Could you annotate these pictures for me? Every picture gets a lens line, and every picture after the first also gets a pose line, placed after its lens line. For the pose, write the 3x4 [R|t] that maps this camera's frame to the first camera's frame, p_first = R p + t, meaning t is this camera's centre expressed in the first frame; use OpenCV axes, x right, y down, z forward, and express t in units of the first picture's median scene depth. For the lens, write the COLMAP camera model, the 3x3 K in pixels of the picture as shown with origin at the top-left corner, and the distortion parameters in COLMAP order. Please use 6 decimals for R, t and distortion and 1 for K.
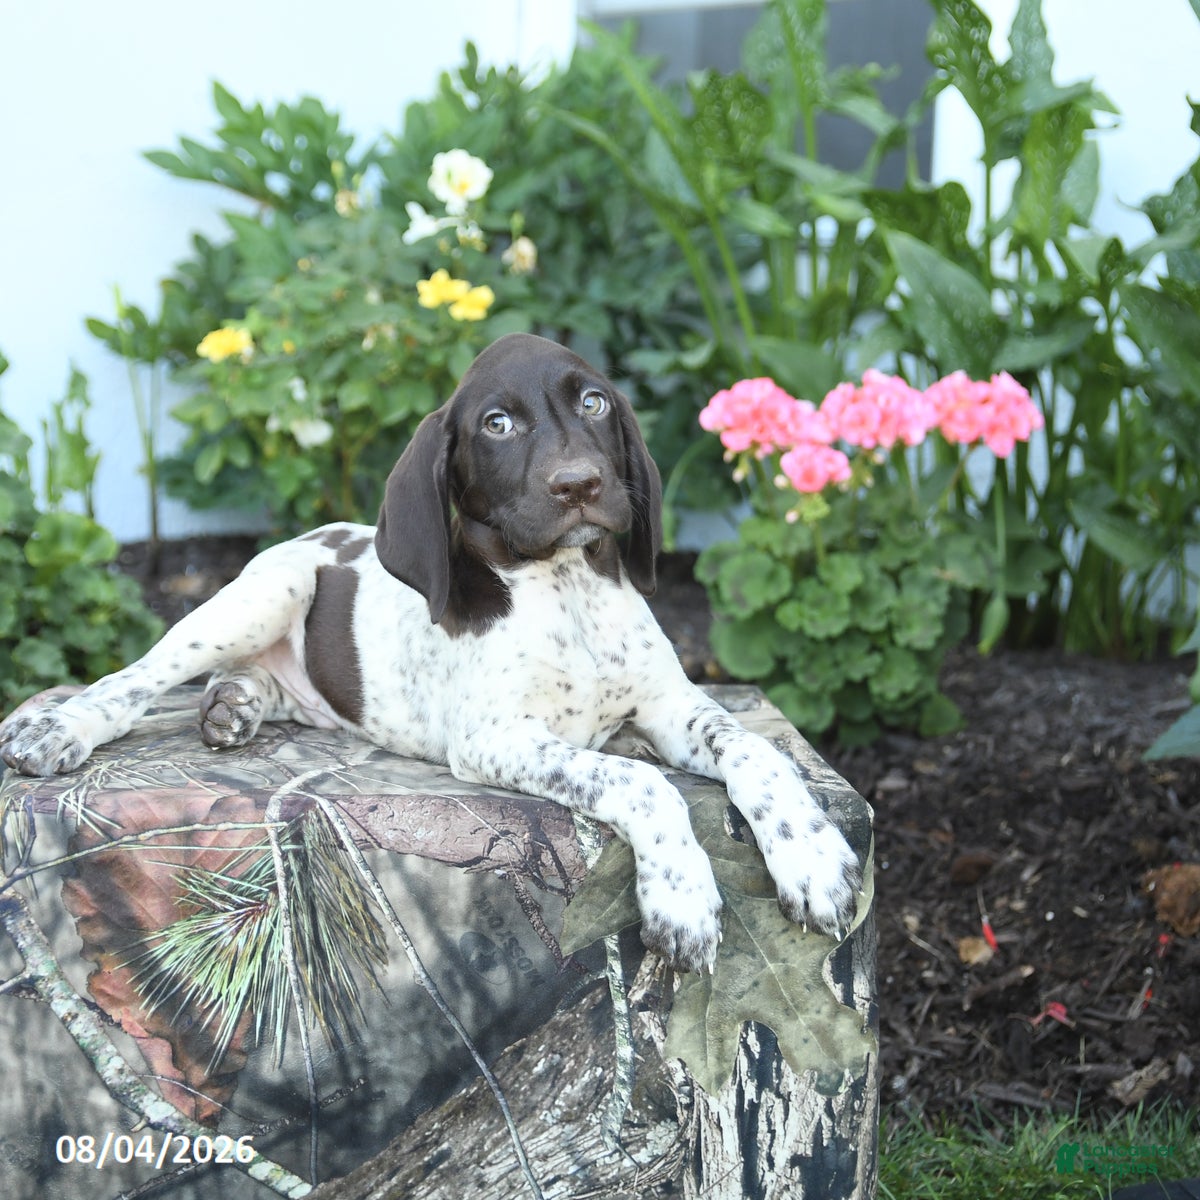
lens RADIAL K [[1965.4, 0, 493.5], [0, 1965.4, 542.9], [0, 0, 1]] dist [0.011416, 0.171755]
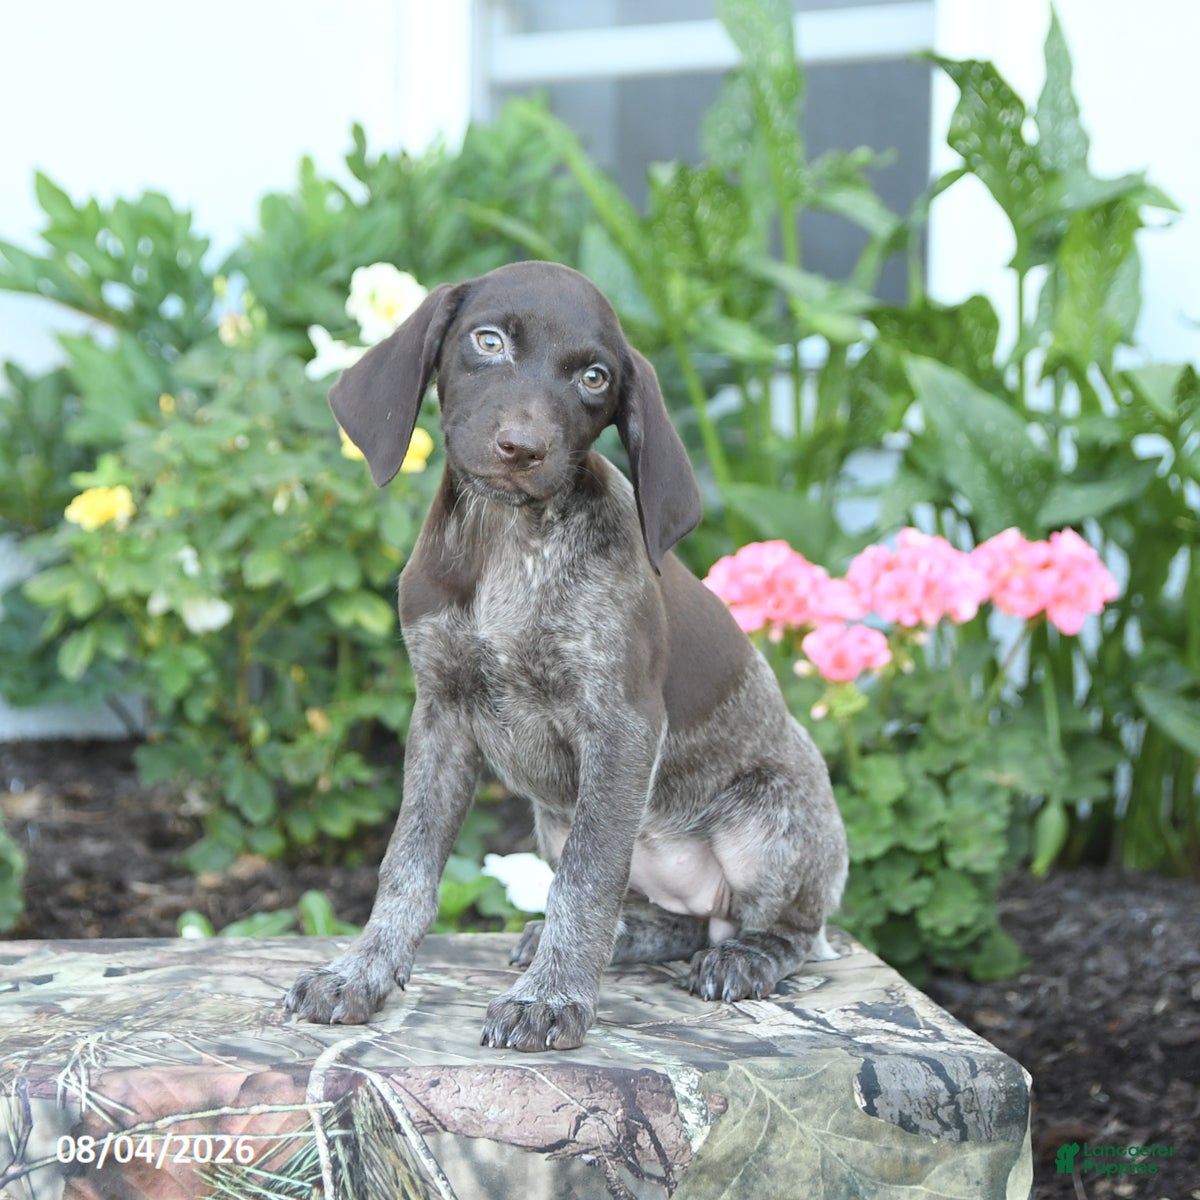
lens RADIAL K [[2532.6, 0, 388.6], [0, 2532.6, 600.4], [0, 0, 1]] dist [0.059001, -0.006286]
pose [[0.999231, -0.014399, 0.036476, -0.113533], [0.016314, 0.998473, -0.052778, -0.011893], [-0.035660, 0.053332, 0.997940, -0.077110]]
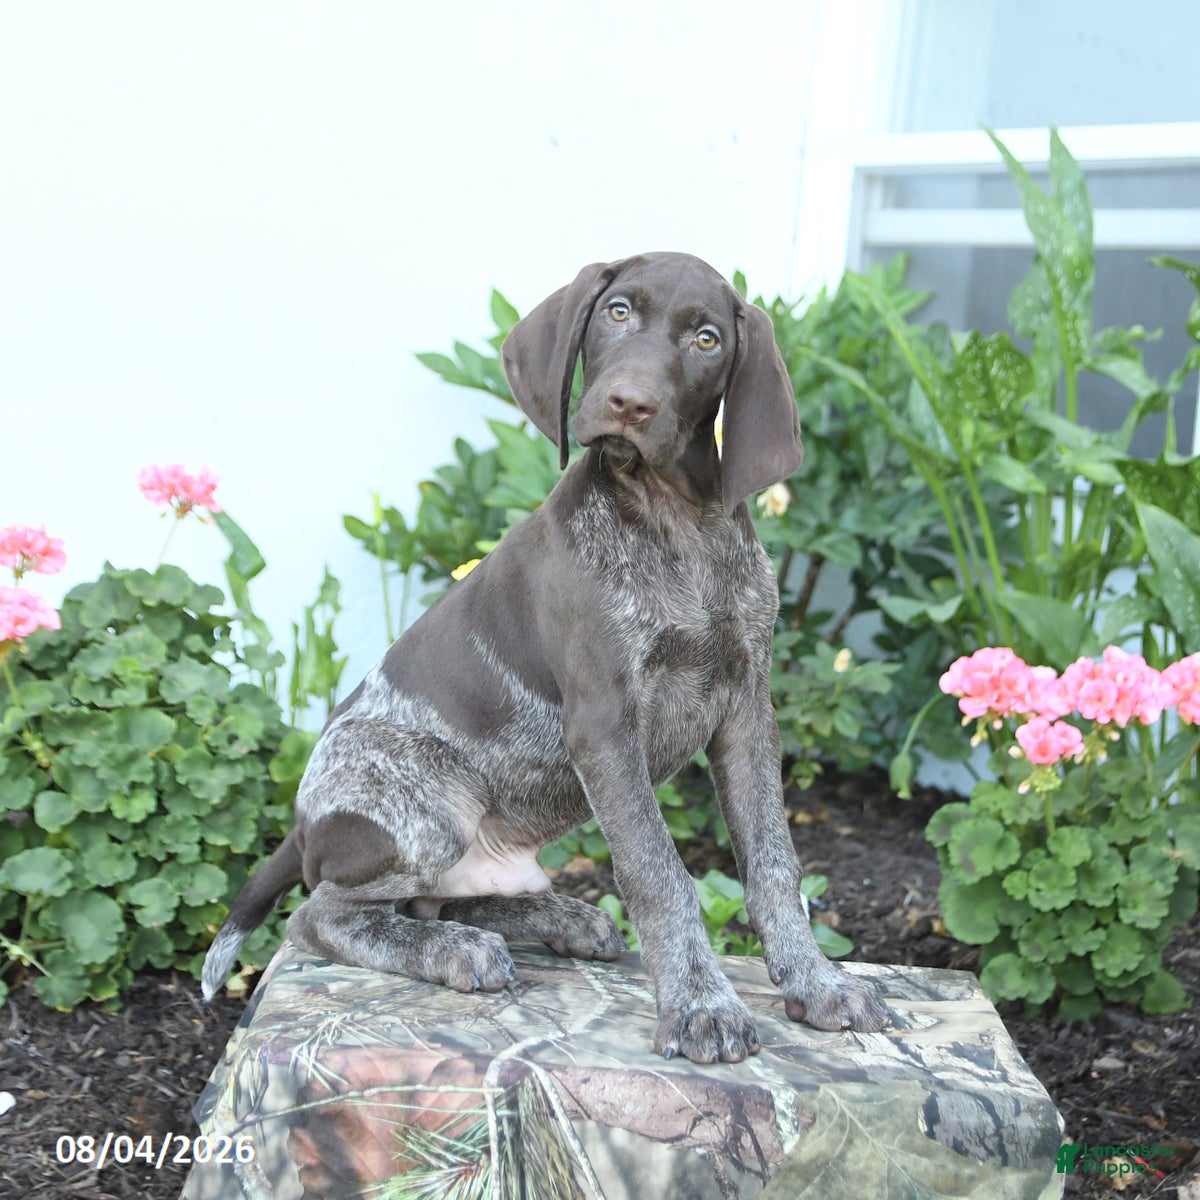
lens RADIAL K [[2051.1, 0, 679.9], [0, 2051.1, 584.7], [0, 0, 1]] dist [0.060643, -0.051921]
pose [[0.997287, 0.065161, -0.034243, 0.009195], [-0.067444, 0.995236, -0.070407, -0.054940], [0.029492, 0.072525, 0.996930, -0.120444]]
